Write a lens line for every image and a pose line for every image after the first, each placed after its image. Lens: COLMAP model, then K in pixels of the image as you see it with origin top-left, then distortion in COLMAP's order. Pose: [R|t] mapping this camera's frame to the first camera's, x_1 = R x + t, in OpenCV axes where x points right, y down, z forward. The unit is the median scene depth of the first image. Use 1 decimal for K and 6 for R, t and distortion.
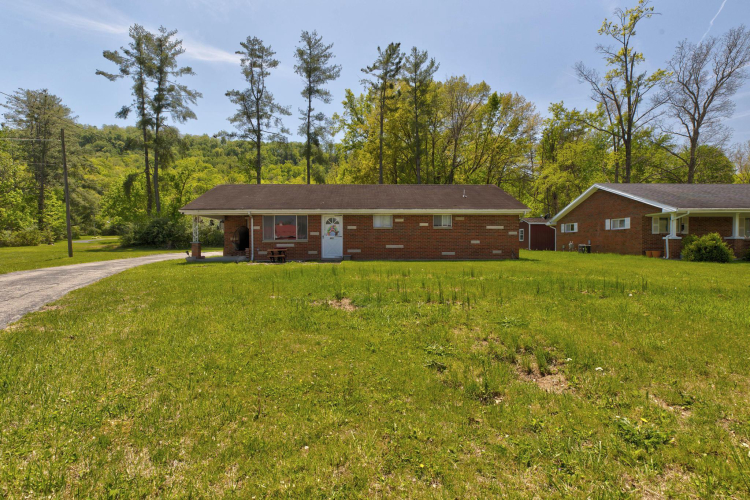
lens RADIAL K [[371.2, 0, 359.2], [0, 371.2, 249.6], [0, 0, 1]] dist [-0.001925, 0.000224]
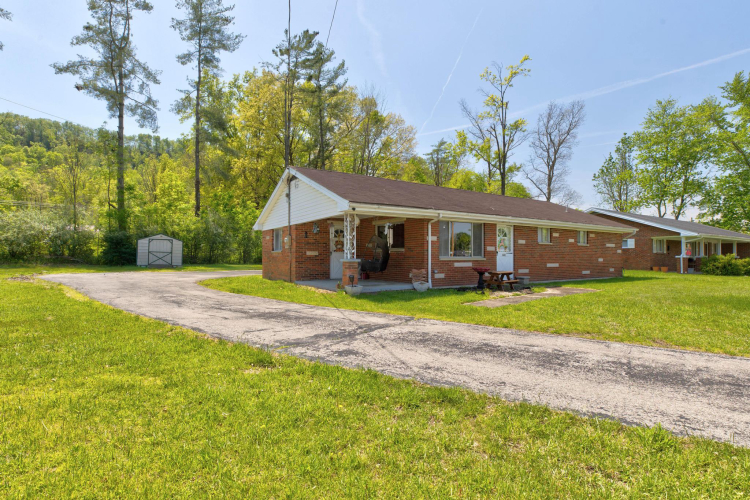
lens RADIAL K [[372.9, 0, 353.3], [0, 372.9, 259.3], [0, 0, 1]] dist [-0.002561, 0.000654]
pose [[0.853043, 0.000917, 0.521840, -0.267158], [0.001233, 0.999992, -0.003773, -0.006838], [-0.521840, 0.003862, 0.853035, 0.180790]]
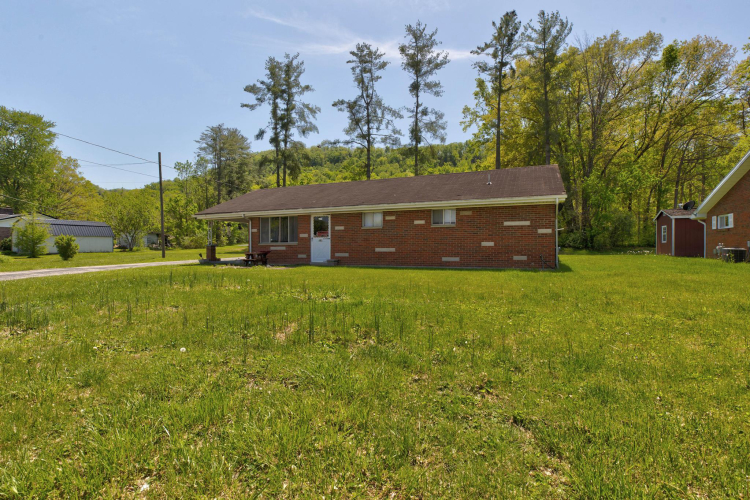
lens RADIAL K [[371.2, 0, 359.2], [0, 371.2, 249.6], [0, 0, 1]] dist [-0.001925, 0.000224]
pose [[0.904103, 0.002969, -0.427304, 0.141778], [-0.006960, 0.999946, -0.007779, -0.000741], [0.427257, 0.010008, 0.904075, 0.081735]]
